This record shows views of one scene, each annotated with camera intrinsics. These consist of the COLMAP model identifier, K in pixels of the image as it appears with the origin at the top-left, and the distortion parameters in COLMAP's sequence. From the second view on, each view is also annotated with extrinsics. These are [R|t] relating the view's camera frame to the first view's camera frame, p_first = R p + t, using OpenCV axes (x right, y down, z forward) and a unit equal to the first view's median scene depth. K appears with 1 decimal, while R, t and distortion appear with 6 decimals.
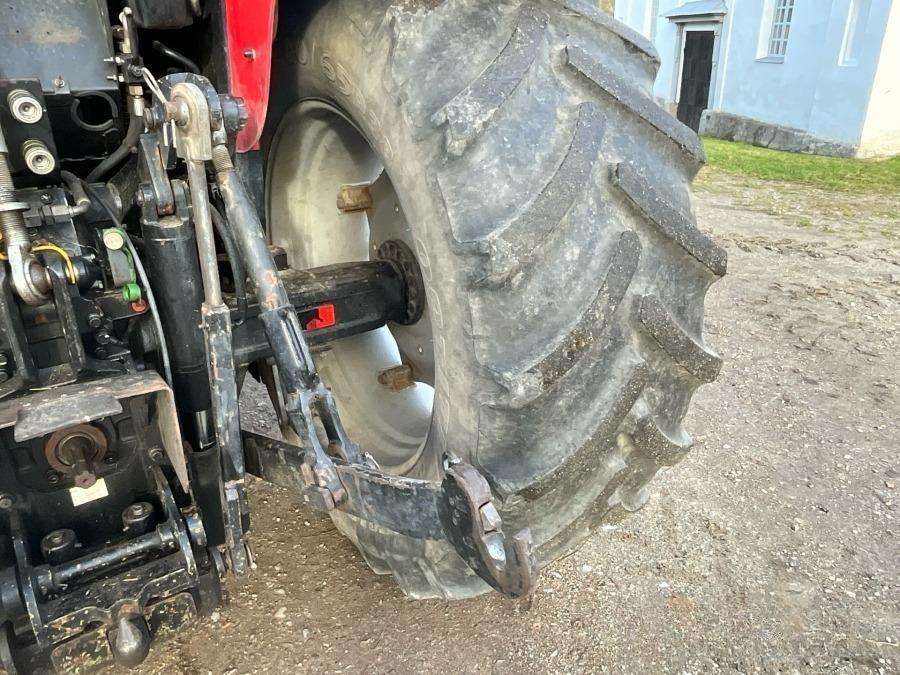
lens RADIAL K [[660.3, 0, 448.9], [0, 660.3, 337.2], [0, 0, 1]] dist [0.015300, -0.036631]
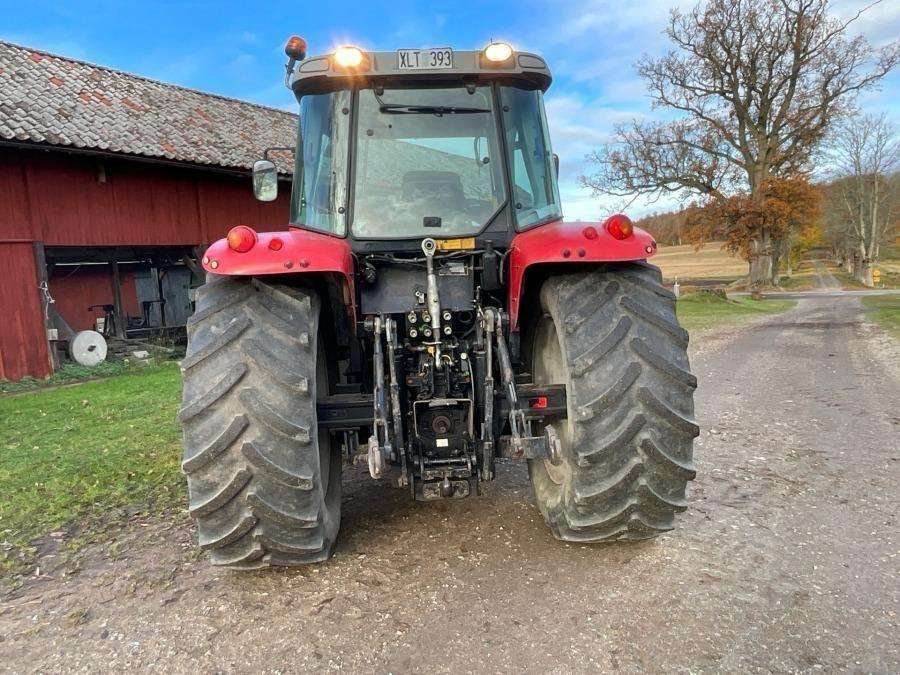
lens RADIAL K [[660.3, 0, 448.9], [0, 660.3, 337.2], [0, 0, 1]] dist [0.015300, -0.036631]
pose [[0.873184, 0.027514, -0.486613, 0.928050], [-0.165452, 0.955852, -0.242843, 0.524866], [0.458449, 0.292558, 0.839187, -1.641085]]
